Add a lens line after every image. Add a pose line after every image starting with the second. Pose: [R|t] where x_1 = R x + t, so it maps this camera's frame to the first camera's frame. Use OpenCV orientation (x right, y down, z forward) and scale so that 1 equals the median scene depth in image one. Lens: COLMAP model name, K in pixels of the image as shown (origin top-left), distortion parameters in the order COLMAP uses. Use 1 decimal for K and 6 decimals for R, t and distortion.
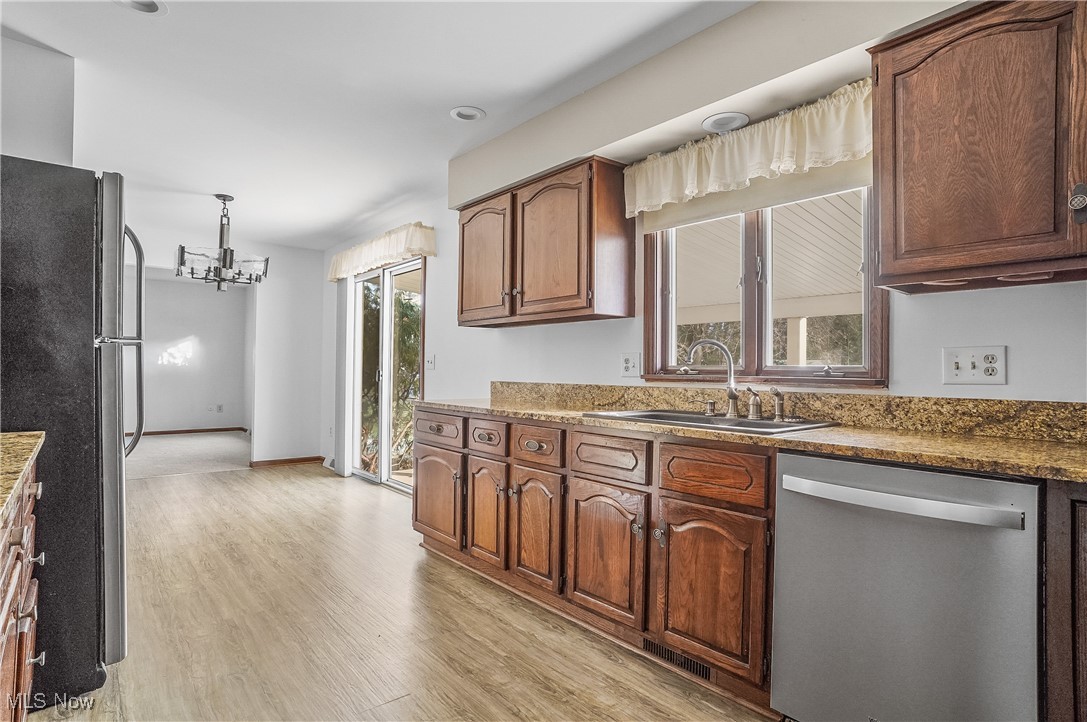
lens RADIAL K [[570.4, 0, 540.5], [0, 570.4, 361.1], [0, 0, 1]] dist [-0.076136, 0.043749]
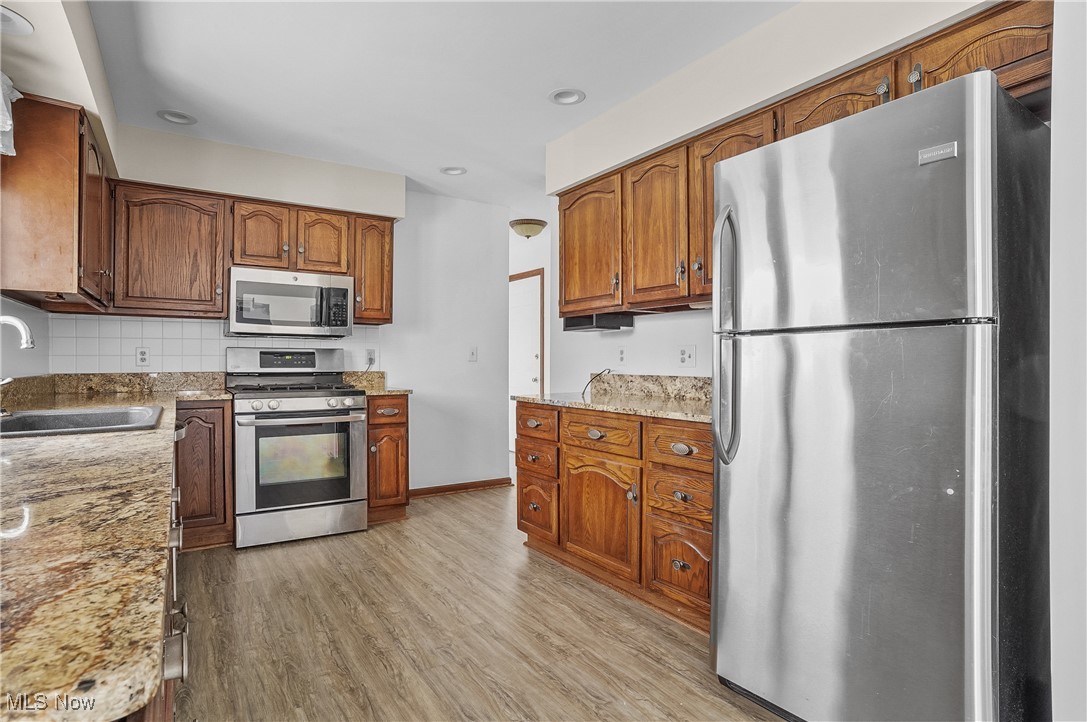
lens RADIAL K [[564.4, 0, 544.0], [0, 564.4, 368.9], [0, 0, 1]] dist [-0.089063, 0.045643]
pose [[-0.993608, -0.012349, 0.112211, -0.263948], [-0.012499, 0.999922, -0.000635, 0.012290], [-0.112194, -0.002034, -0.993684, 0.915644]]
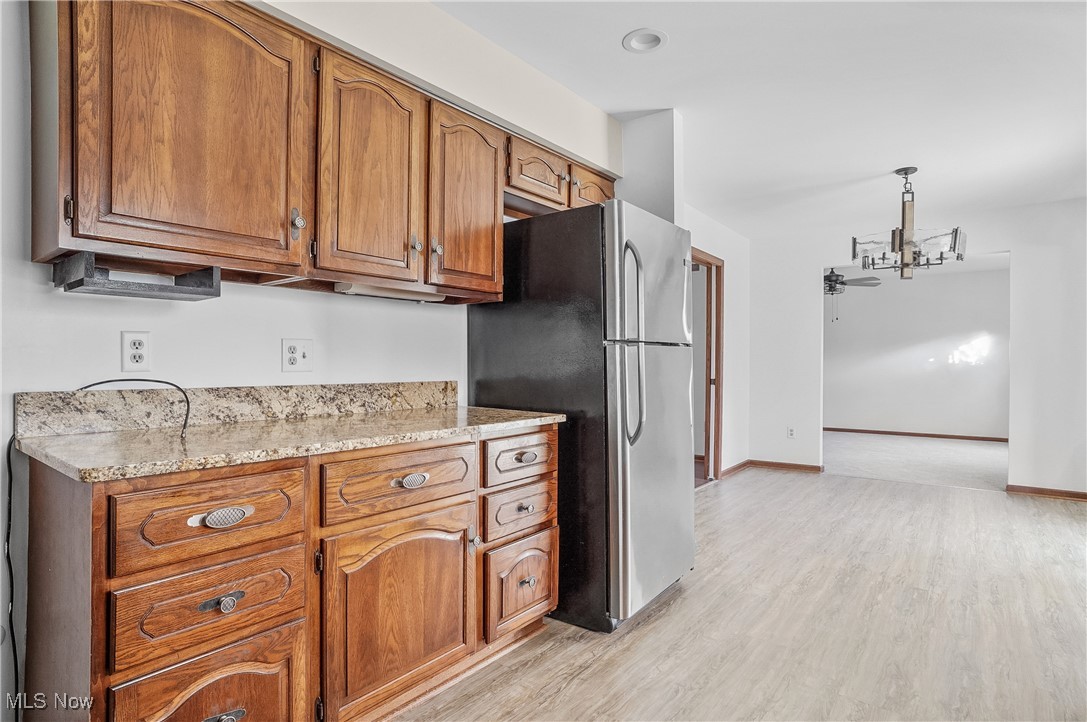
lens RADIAL K [[570.4, 0, 540.5], [0, 570.4, 361.1], [0, 0, 1]] dist [-0.076136, 0.043749]
pose [[0.211837, -0.010917, -0.977244, 0.165188], [0.011721, 0.999894, -0.008629, 0.004718], [0.977235, -0.009626, 0.211943, 0.272829]]
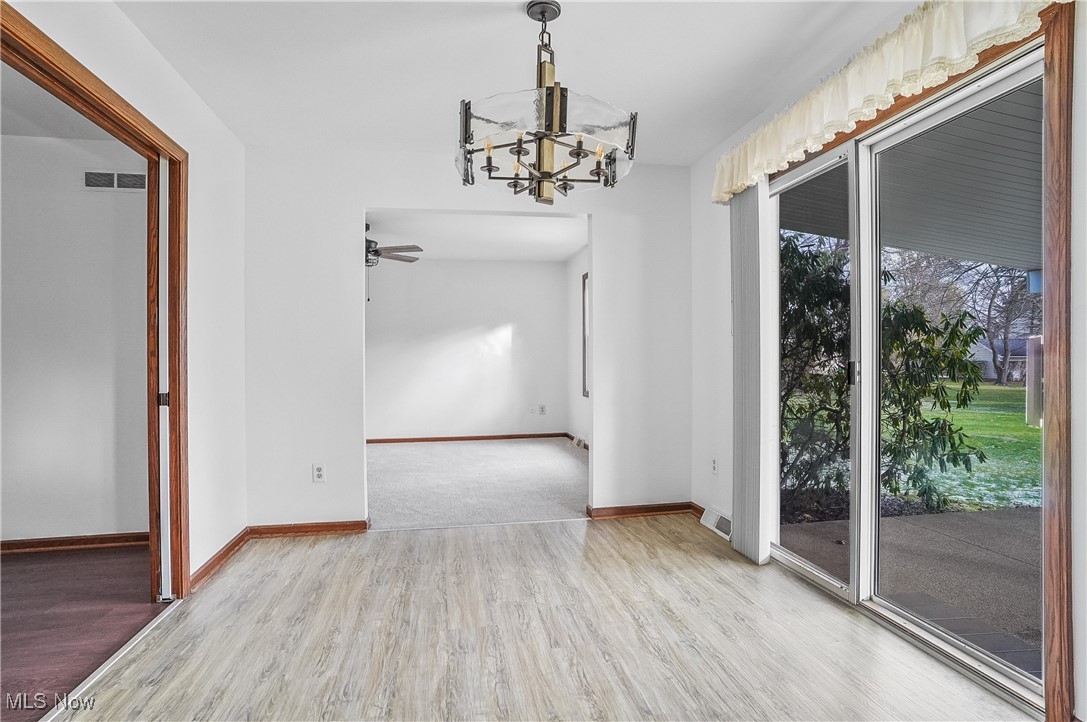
lens RADIAL K [[561.3, 0, 540.0], [0, 561.3, 359.5], [0, 0, 1]] dist [-0.071531, 0.031094]
pose [[0.867694, -0.014805, -0.496877, -0.361114], [0.024054, 0.999636, 0.012219, 0.003561], [0.496516, -0.022555, 0.867735, 0.619035]]
